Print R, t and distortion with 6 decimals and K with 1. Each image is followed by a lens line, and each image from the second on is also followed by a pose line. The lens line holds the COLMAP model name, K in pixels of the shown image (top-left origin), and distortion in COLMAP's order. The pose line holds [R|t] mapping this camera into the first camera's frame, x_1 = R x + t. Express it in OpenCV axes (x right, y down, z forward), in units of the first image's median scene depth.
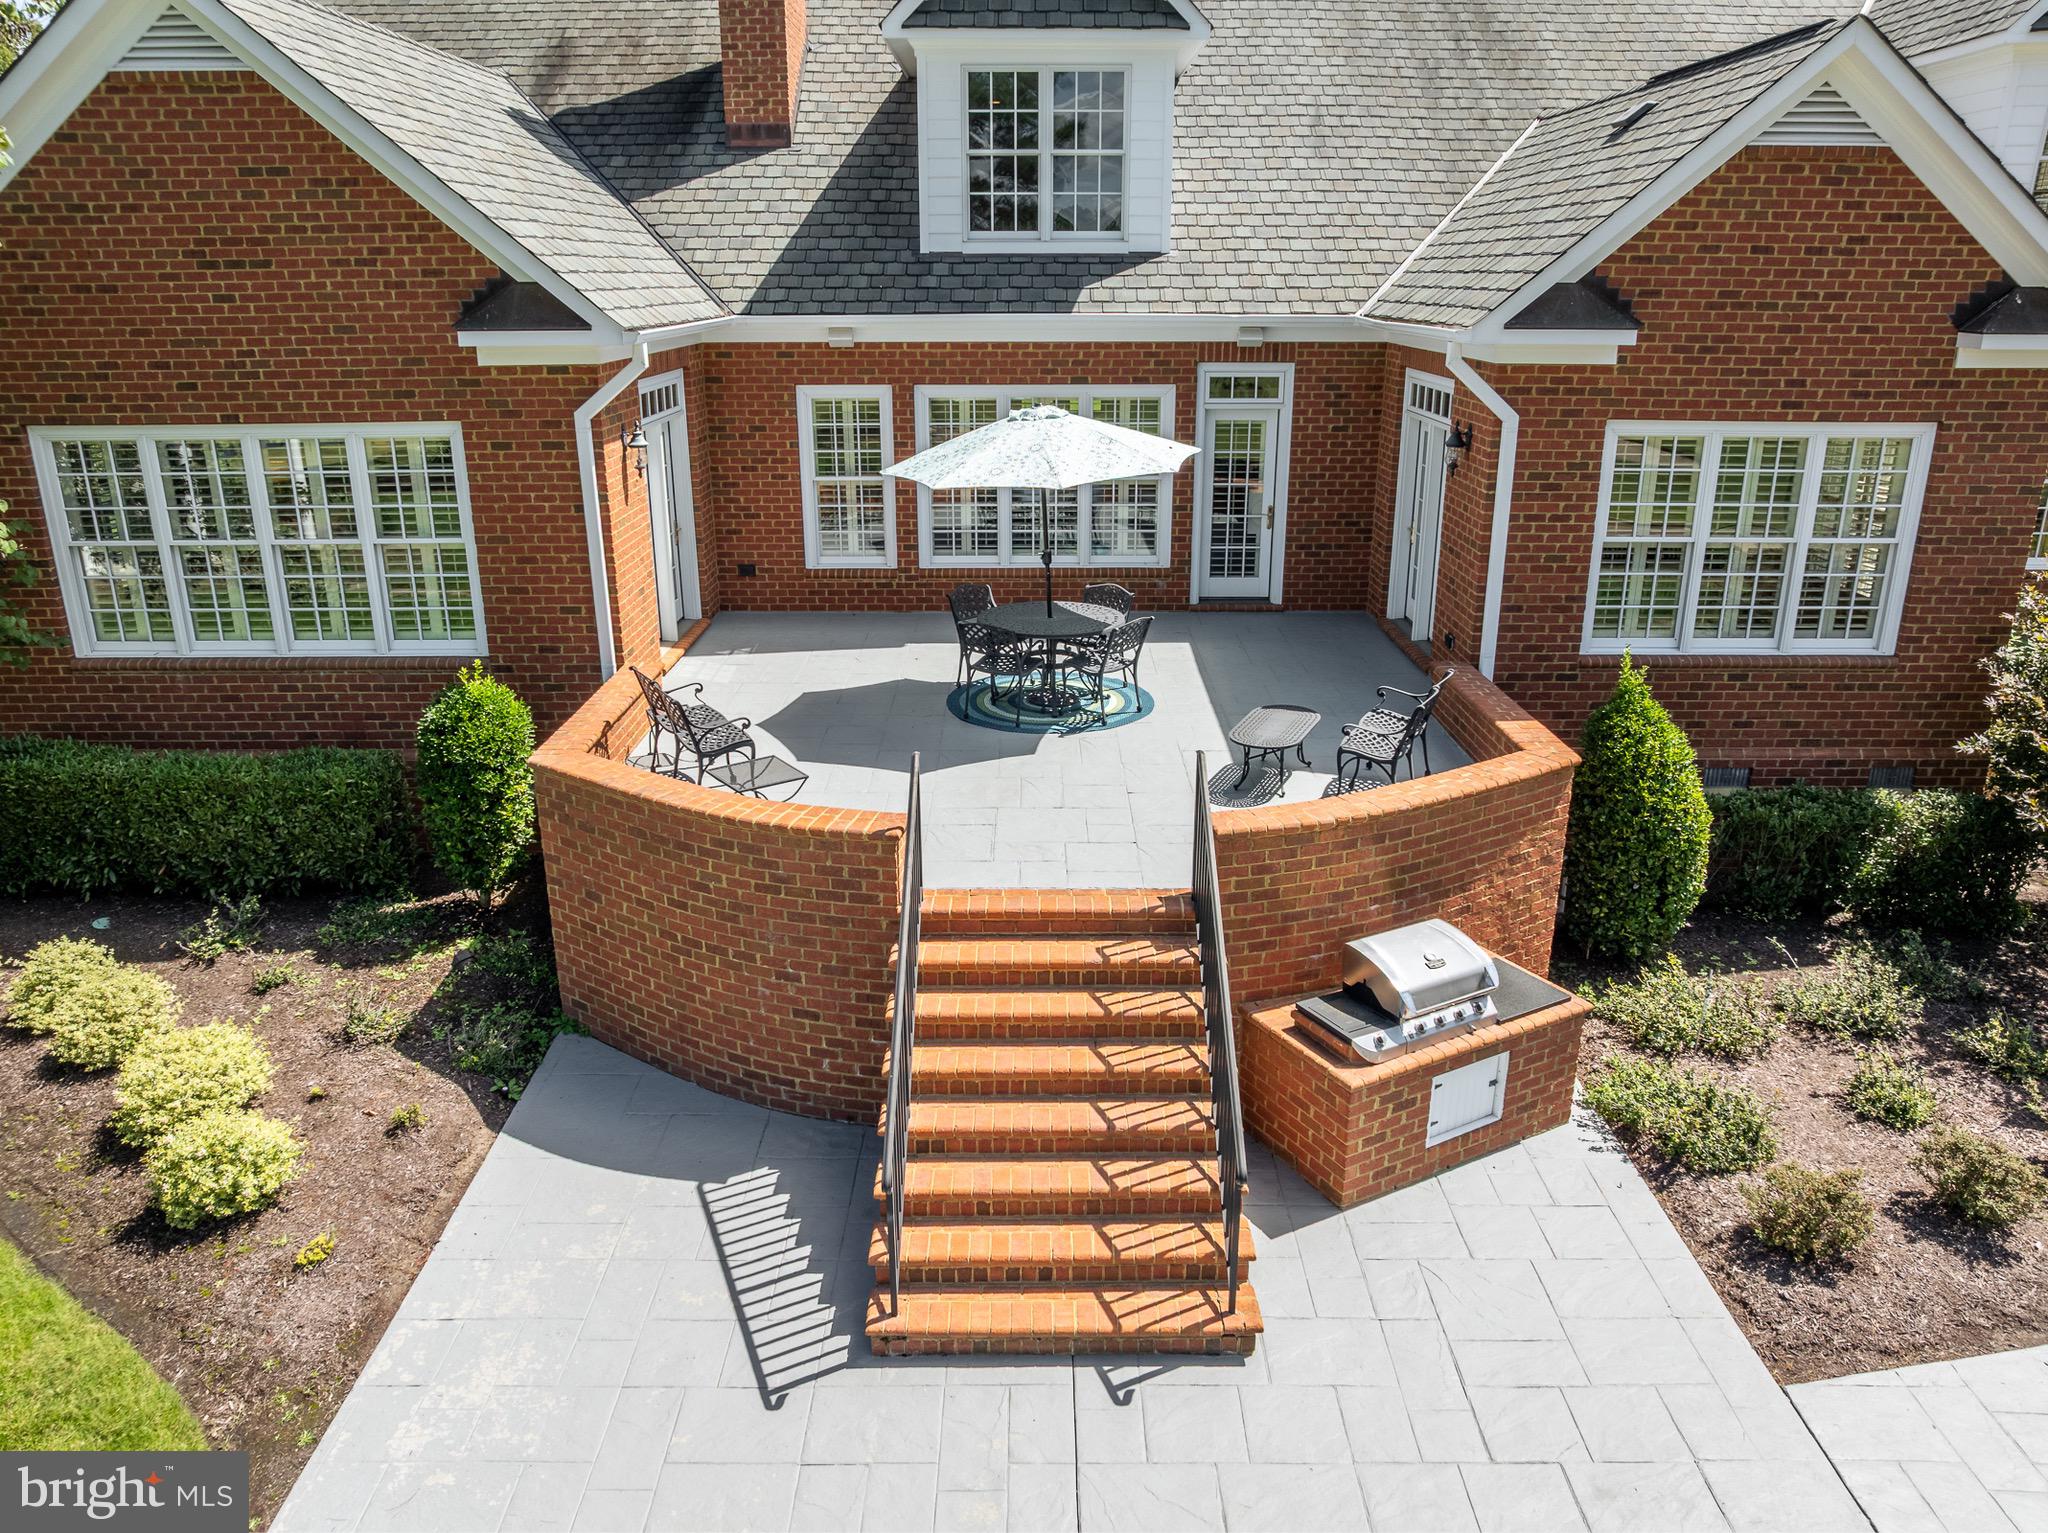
lens RADIAL K [[1437.4, 0, 1024.0], [0, 1437.4, 766.5], [0, 0, 1]] dist [-0.034661, -0.007636]
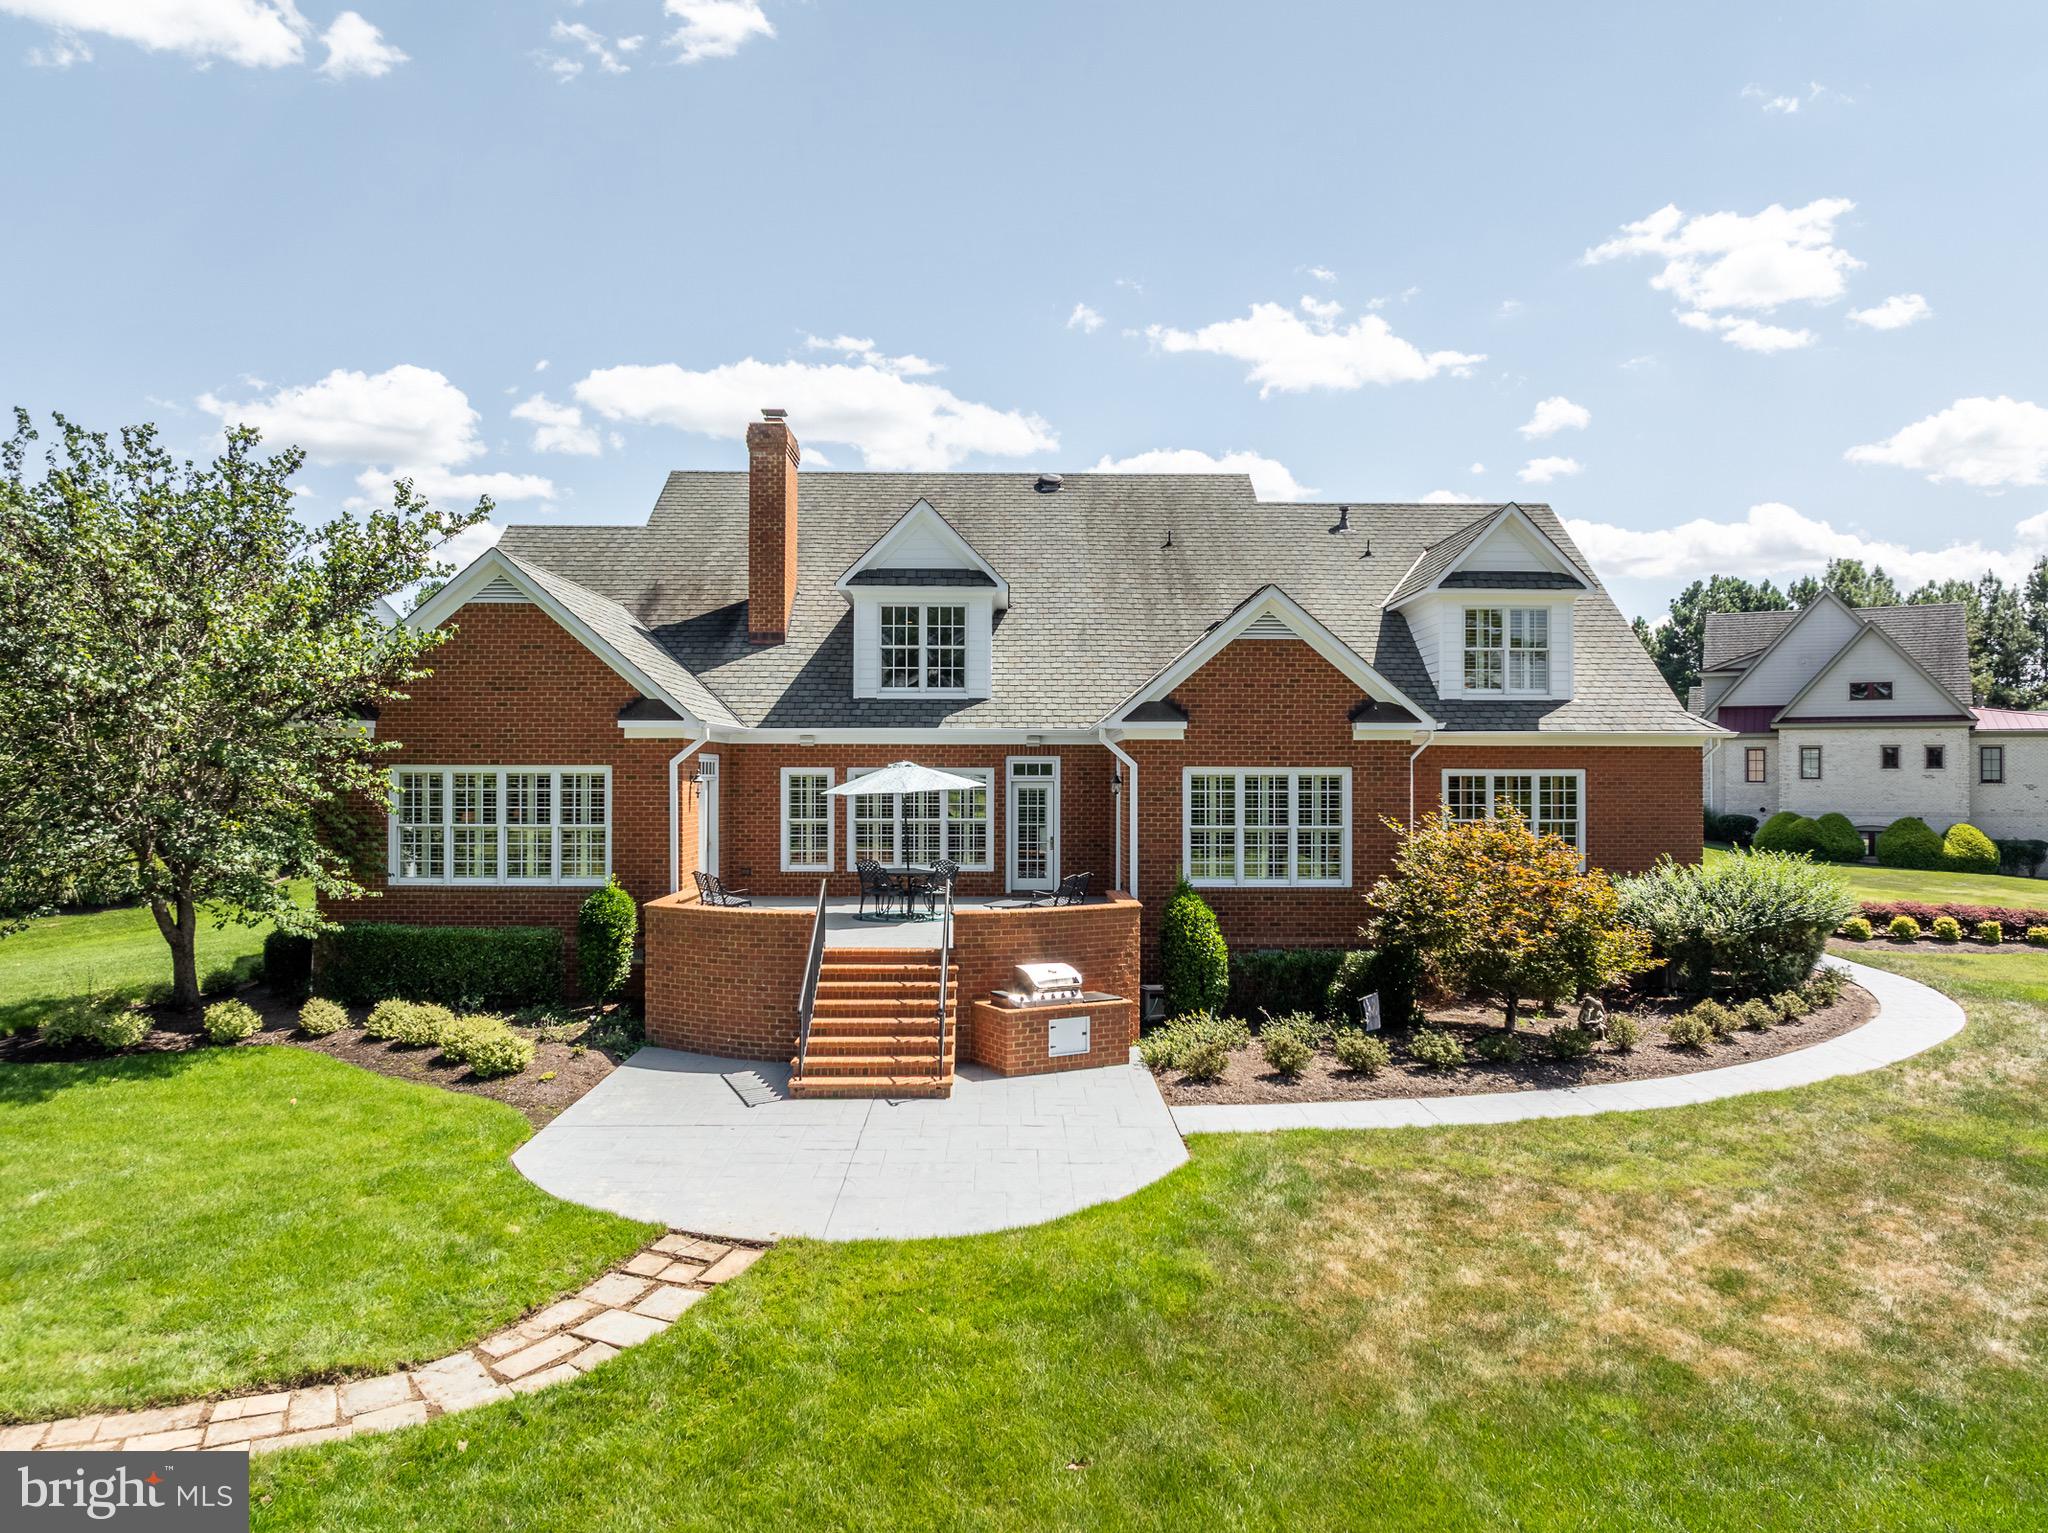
lens RADIAL K [[1444.2, 0, 1022.4], [0, 1444.2, 764.5], [0, 0, 1]] dist [-0.029084, -0.019803]
pose [[0.999917, 0.004301, 0.012147, 0.152248], [-0.000014, 0.943018, -0.332743, 0.417496], [-0.012886, 0.332715, 0.942939, -0.887733]]
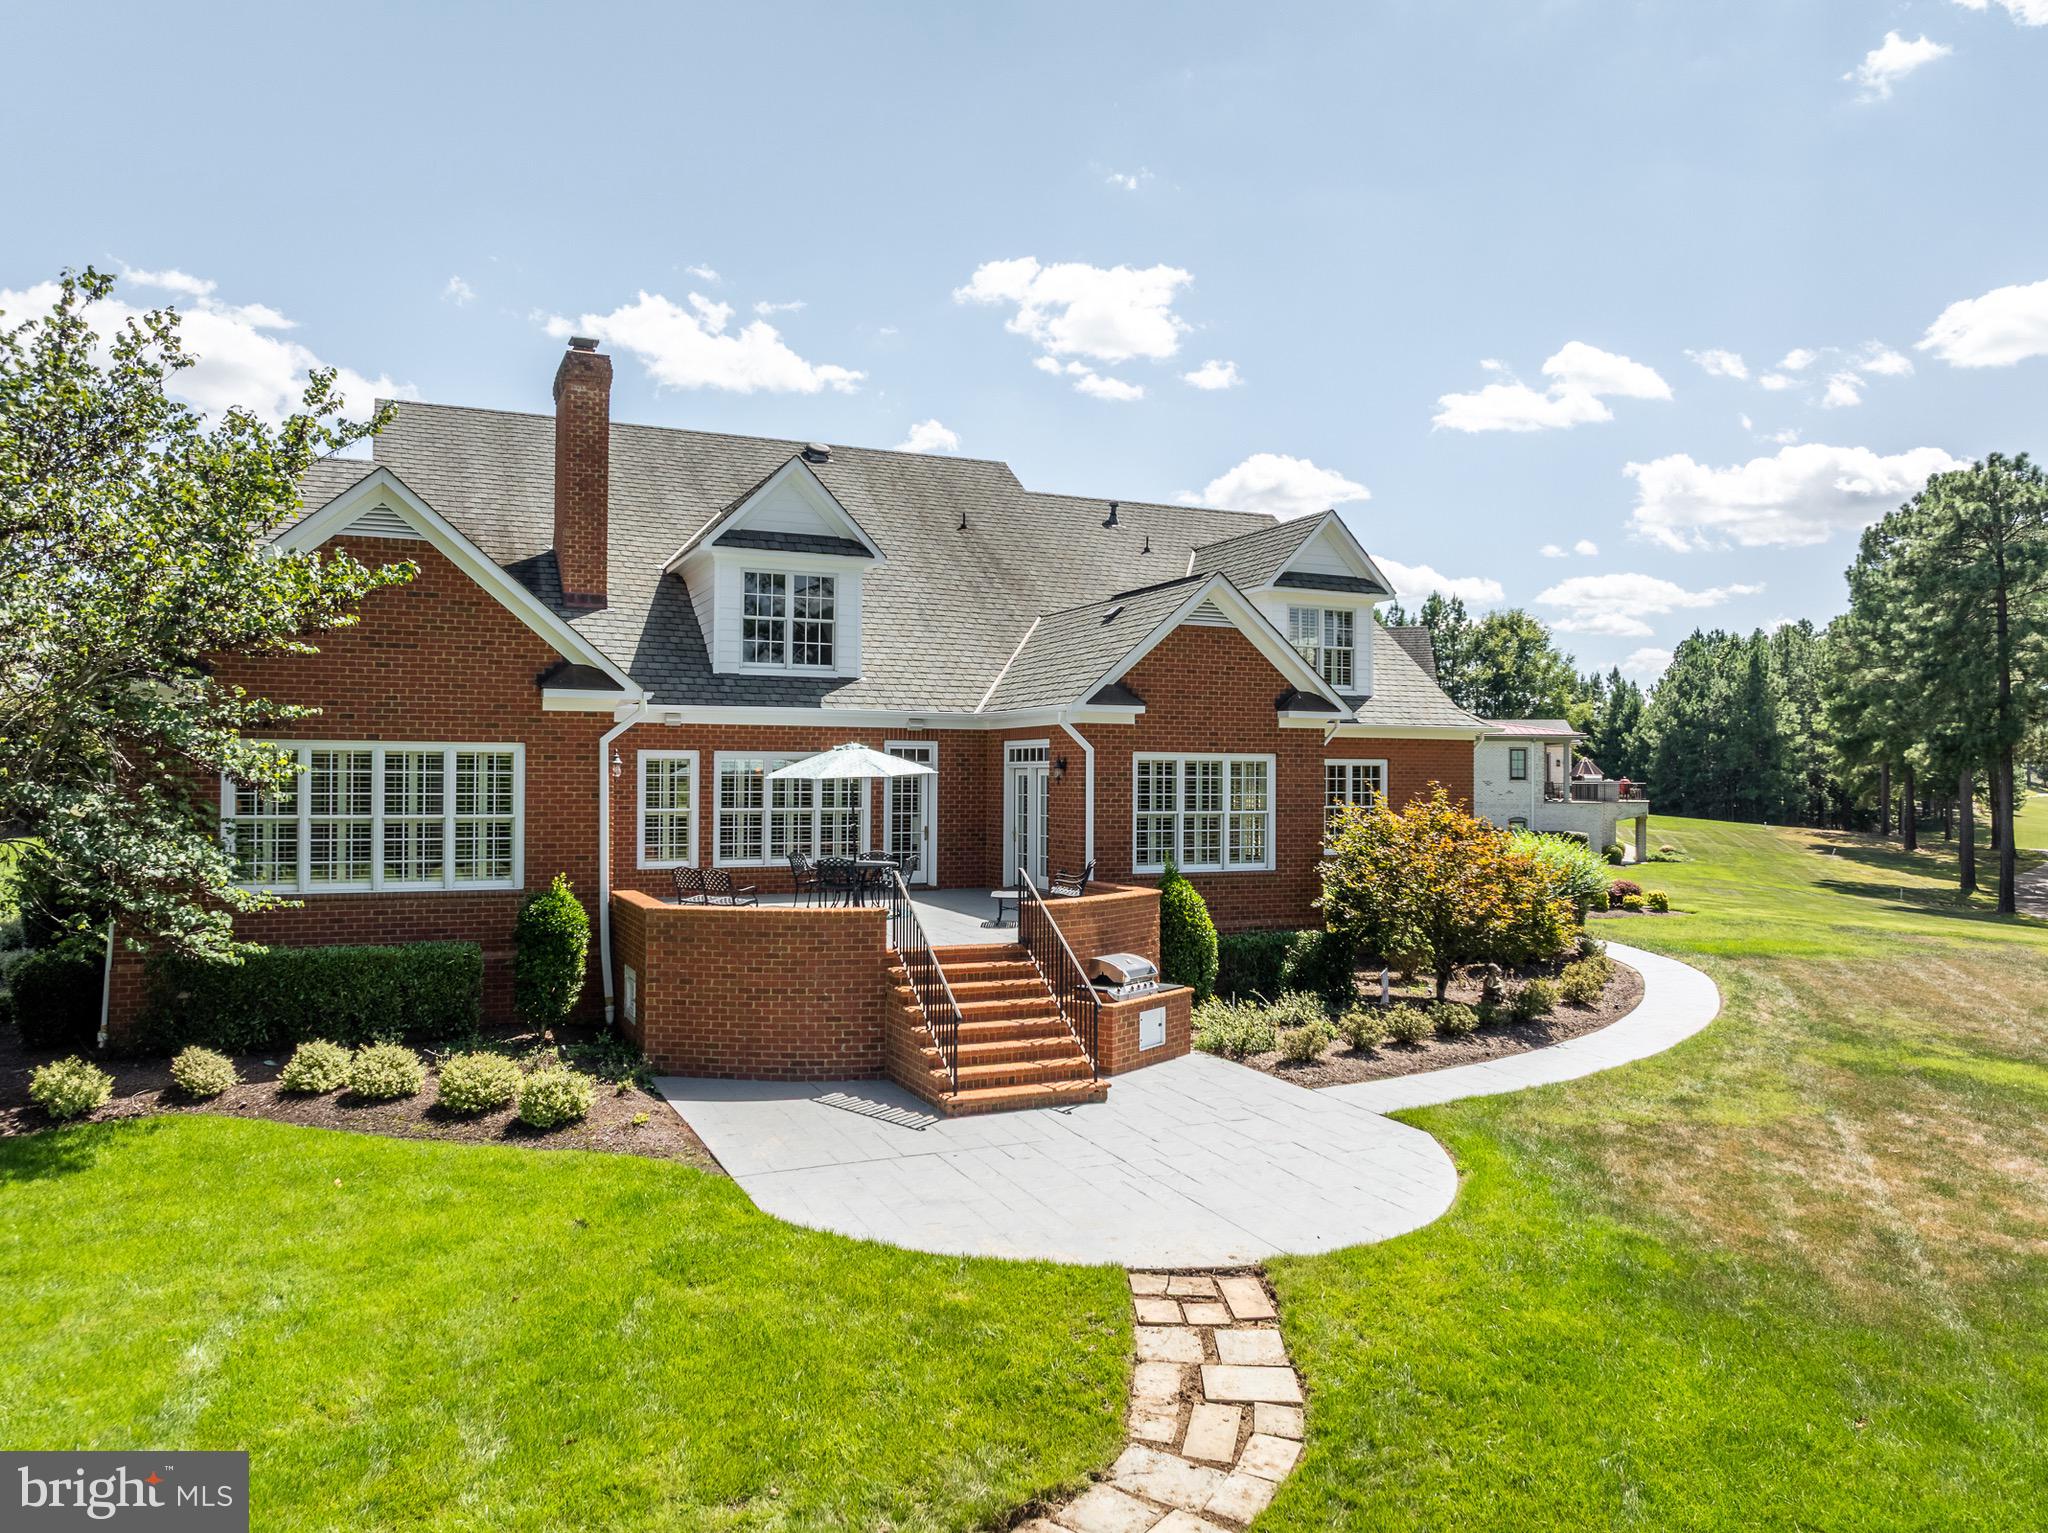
lens RADIAL K [[1444.2, 0, 1022.4], [0, 1444.2, 764.5], [0, 0, 1]] dist [-0.029084, -0.019803]
pose [[0.910281, 0.011158, 0.413840, -0.543453], [0.127257, 0.943696, -0.305359, 0.355730], [-0.393946, 0.330627, 0.857608, -0.635269]]
